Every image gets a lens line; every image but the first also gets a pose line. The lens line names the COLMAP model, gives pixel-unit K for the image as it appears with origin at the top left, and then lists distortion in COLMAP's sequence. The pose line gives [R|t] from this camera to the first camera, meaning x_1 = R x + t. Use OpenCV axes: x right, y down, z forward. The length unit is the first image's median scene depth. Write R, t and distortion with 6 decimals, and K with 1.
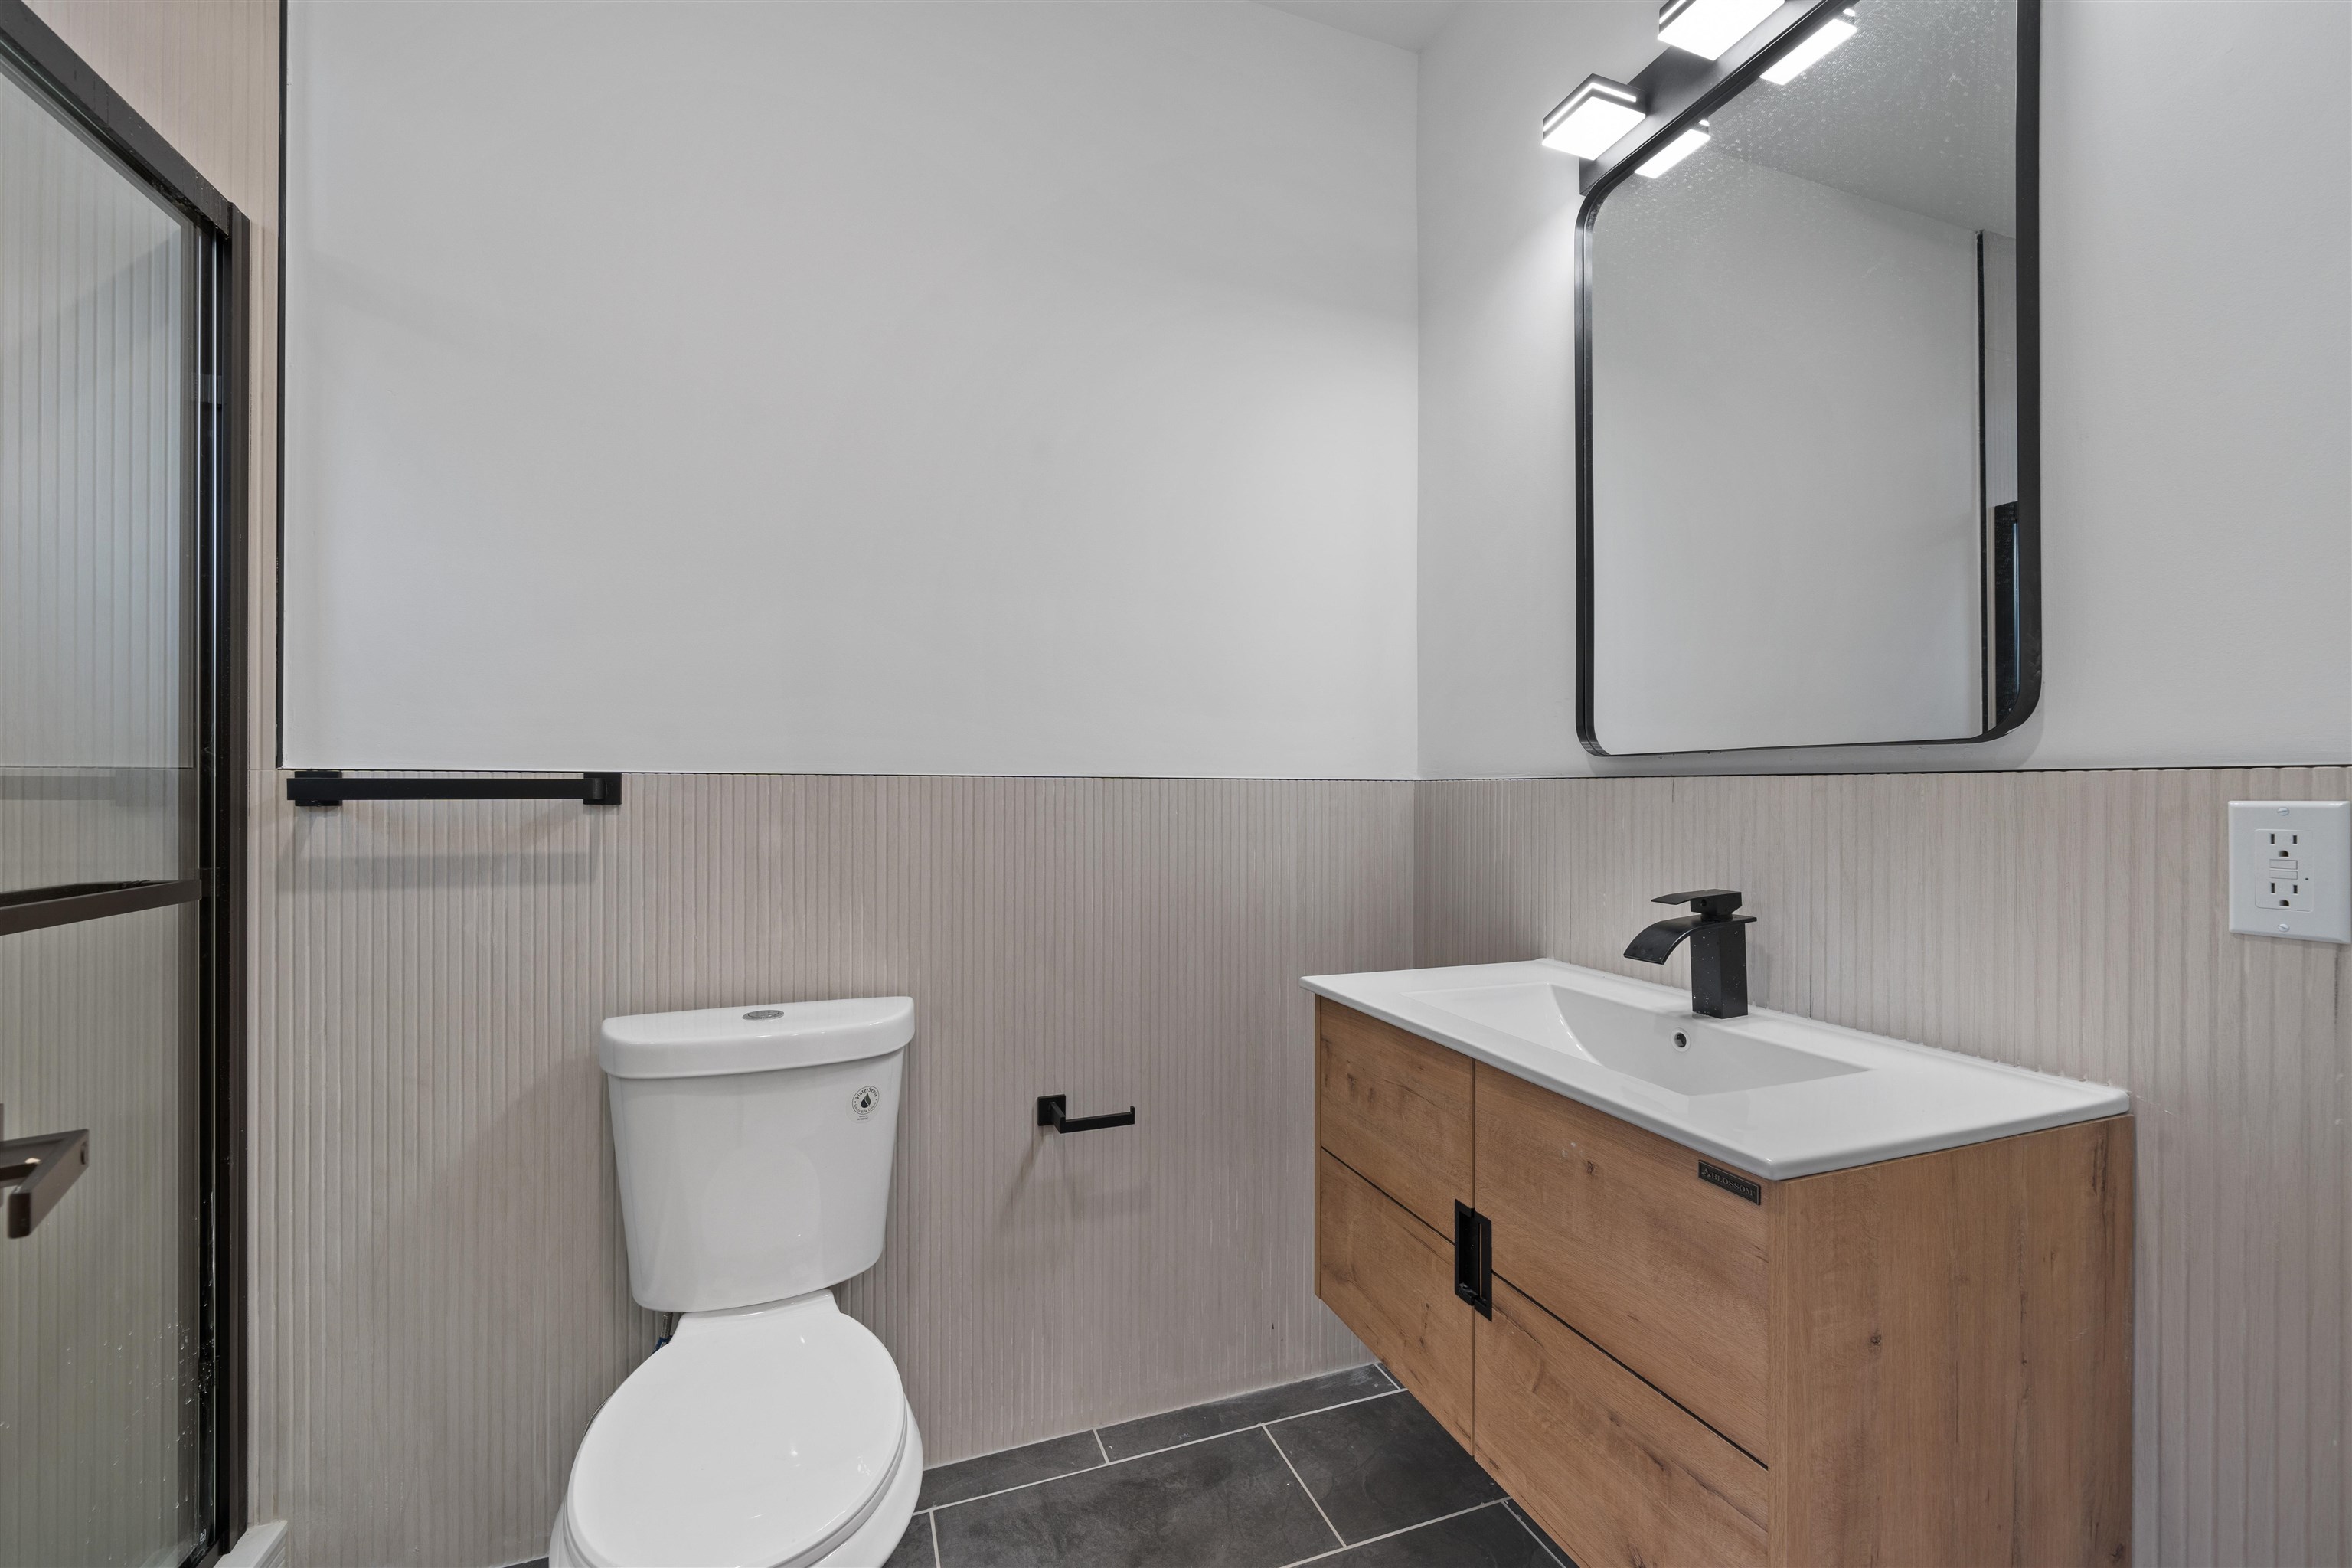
lens RADIAL K [[927.5, 0, 1191.7], [0, 927.5, 784.3], [0, 0, 1]] dist [-0.002052, 0.000254]
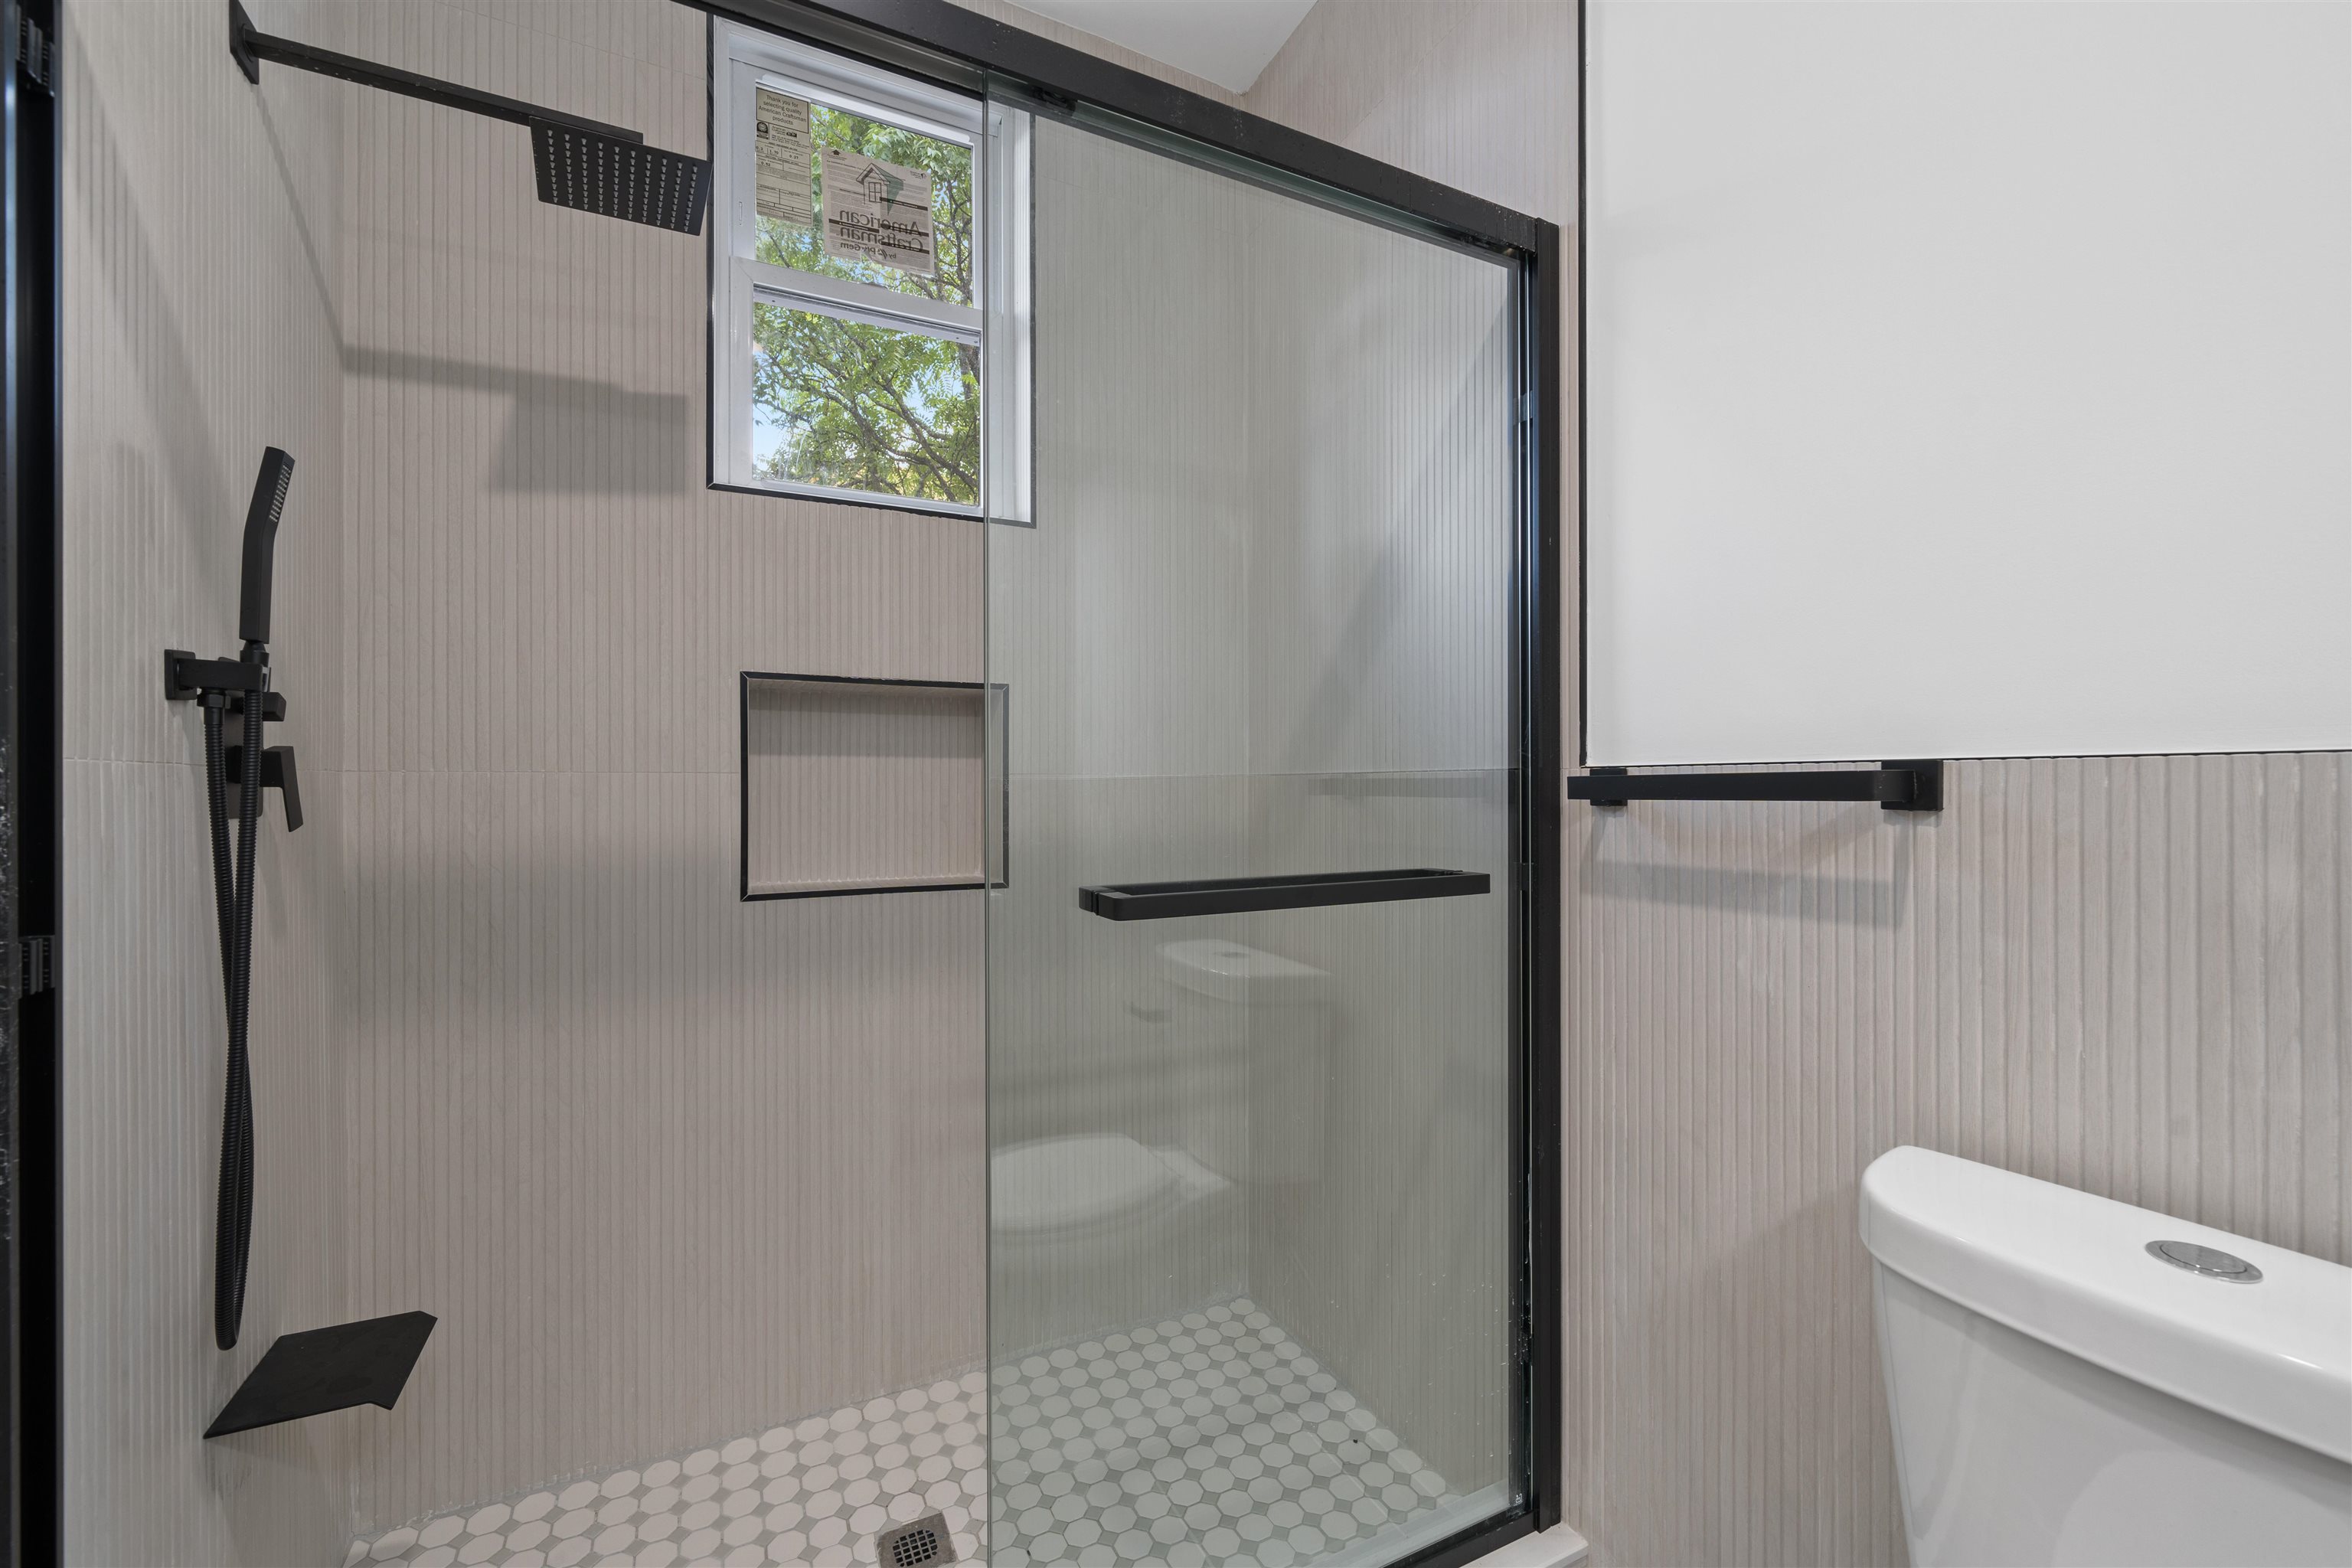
lens RADIAL K [[927.5, 0, 1190.8], [0, 927.5, 786.1], [0, 0, 1]] dist [-0.002052, 0.000254]
pose [[0.117322, -0.006792, -0.993071, -0.056515], [0.004546, 0.999970, -0.006302, 0.007410], [0.993084, -0.003775, 0.117349, 0.457472]]
